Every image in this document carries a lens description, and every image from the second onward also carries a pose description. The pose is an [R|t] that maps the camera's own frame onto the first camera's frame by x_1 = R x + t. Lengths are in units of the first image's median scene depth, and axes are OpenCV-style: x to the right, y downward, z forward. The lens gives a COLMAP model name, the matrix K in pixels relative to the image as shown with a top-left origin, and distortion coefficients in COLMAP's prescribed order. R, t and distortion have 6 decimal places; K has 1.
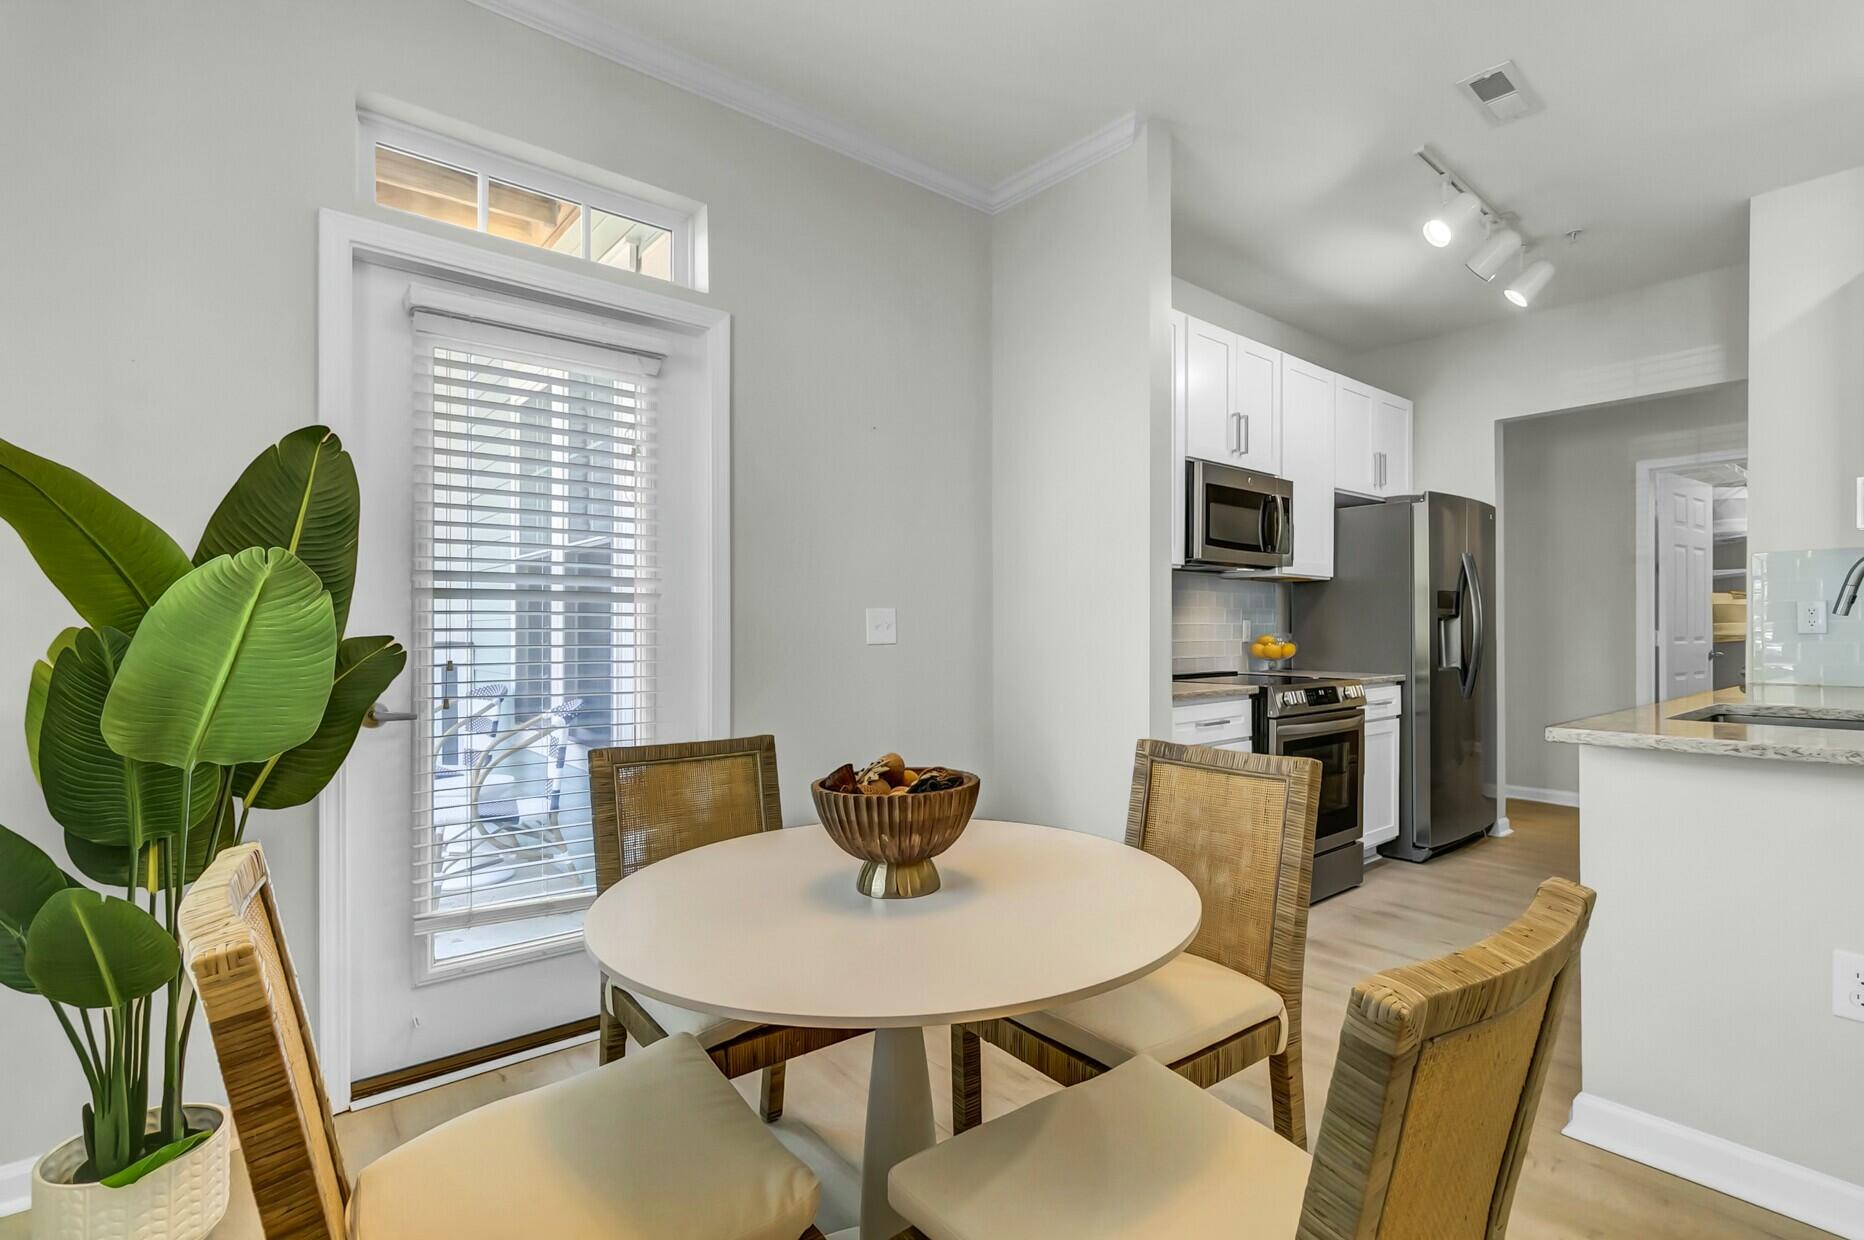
lens RADIAL K [[863.0, 0, 932.0], [0, 863.0, 620.0], [0, 0, 1]] dist [0.017606, -0.000237]
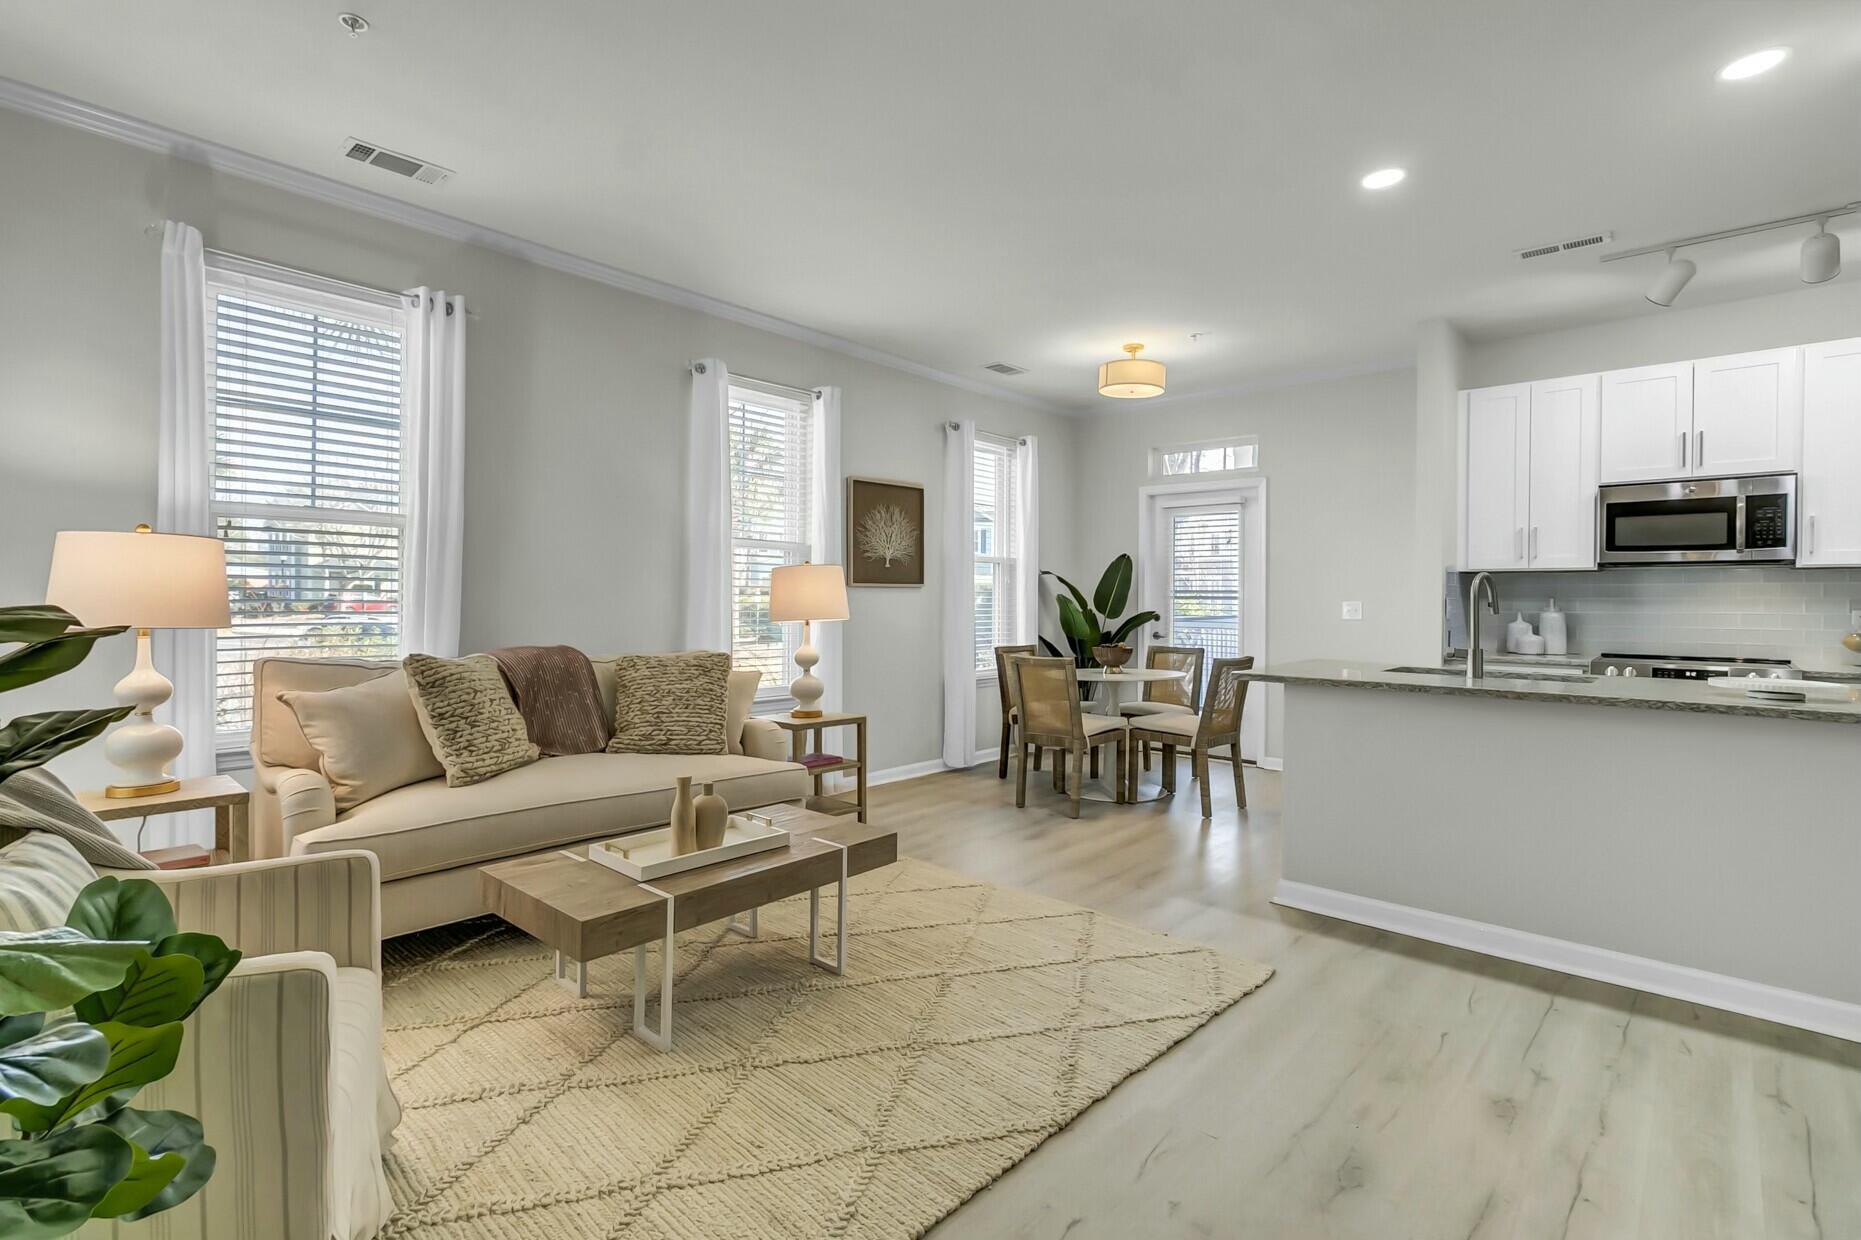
lens RADIAL K [[877.3, 0, 930.5], [0, 877.3, 620.0], [0, 0, 1]] dist [-0.000818, 0.000165]
pose [[0.147028, 0.026549, -0.988776, 1.244548], [0.000329, 0.999638, 0.026890, -0.018048], [0.989132, -0.004279, 0.146966, -0.157978]]
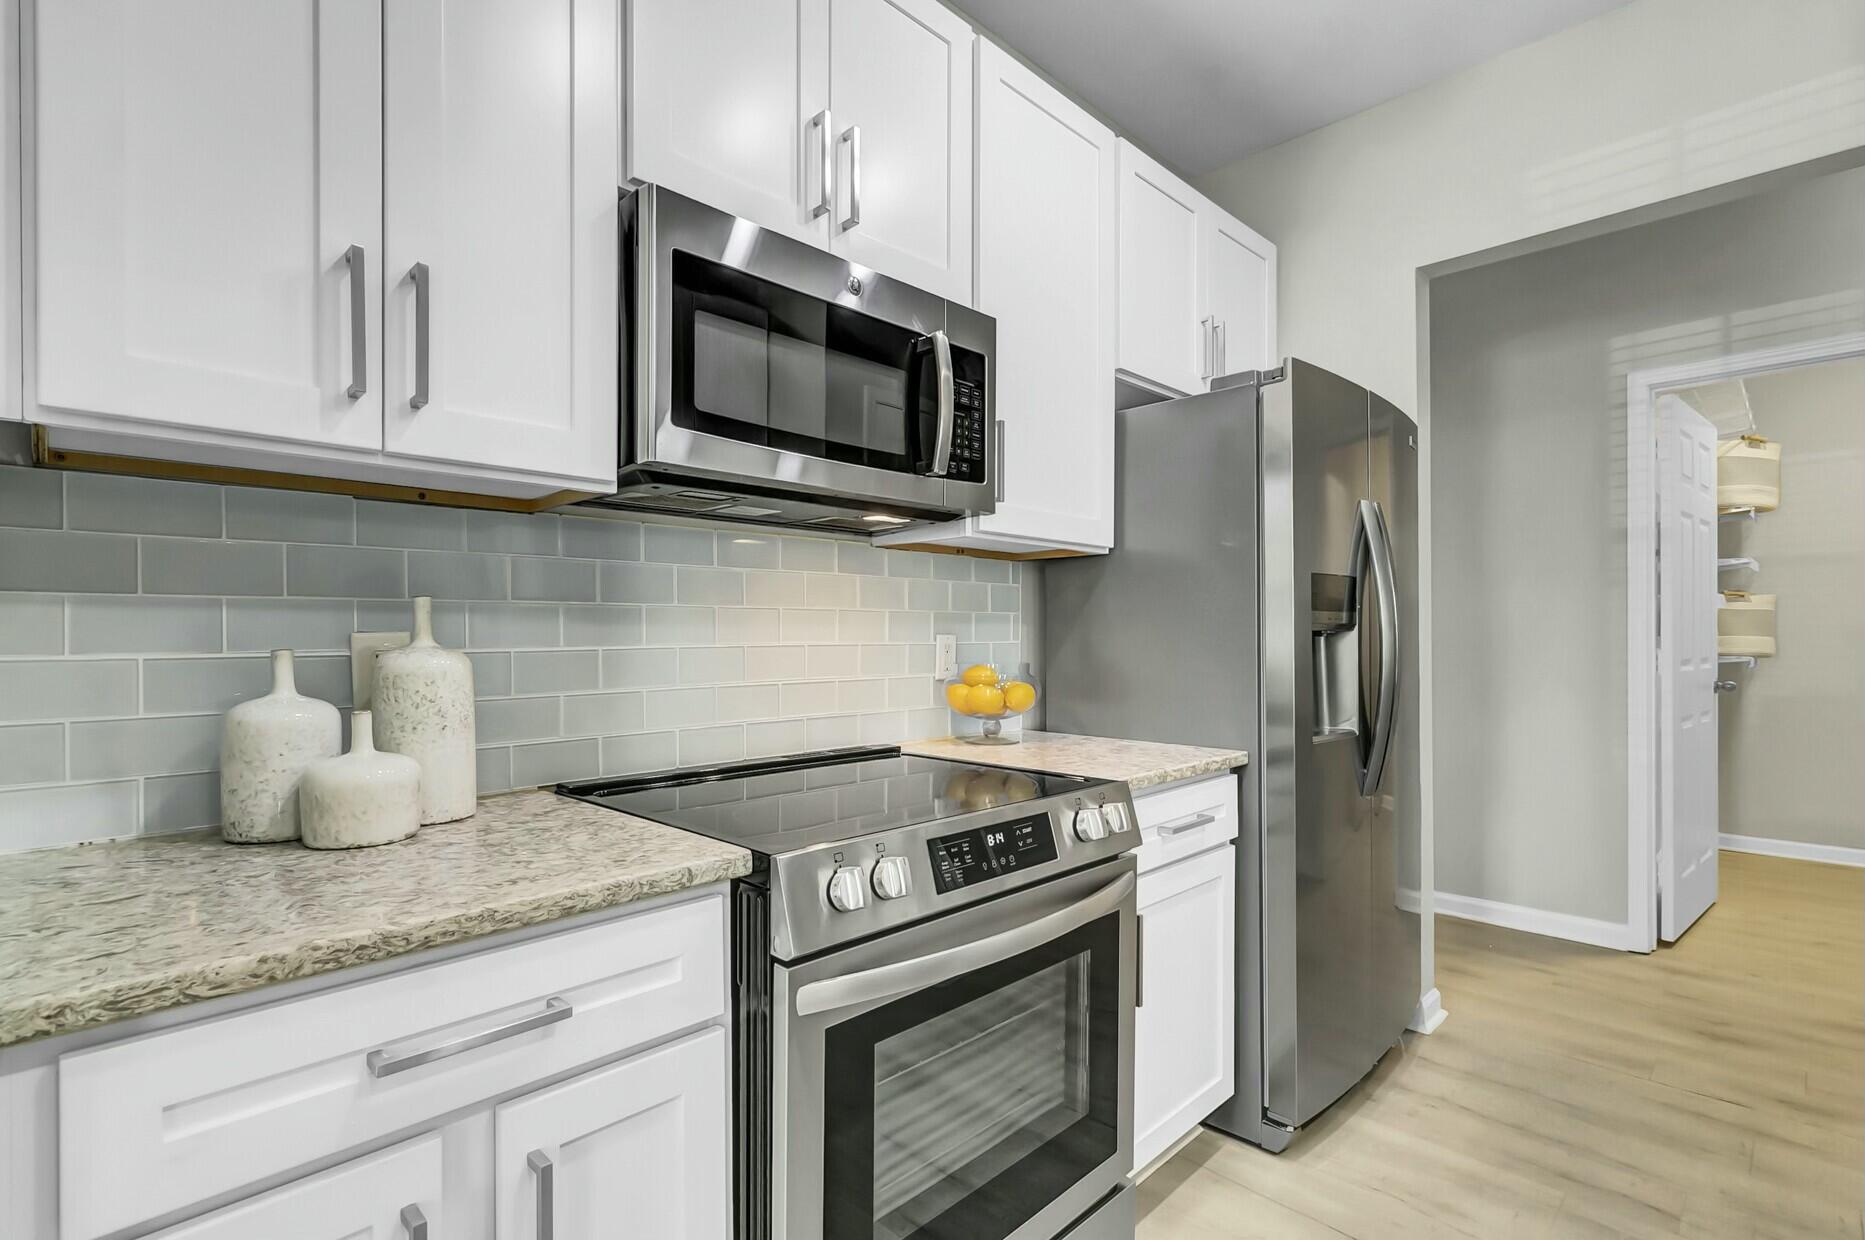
lens RADIAL K [[879.2, 0, 932.5], [0, 879.2, 620.0], [0, 0, 1]] dist [-0.000818, 0.000165]
pose [[0.995575, 0.001489, 0.093954, 0.330735], [-0.000690, 0.999963, -0.008542, -0.004010], [-0.093963, 0.008439, 0.995540, 0.541477]]
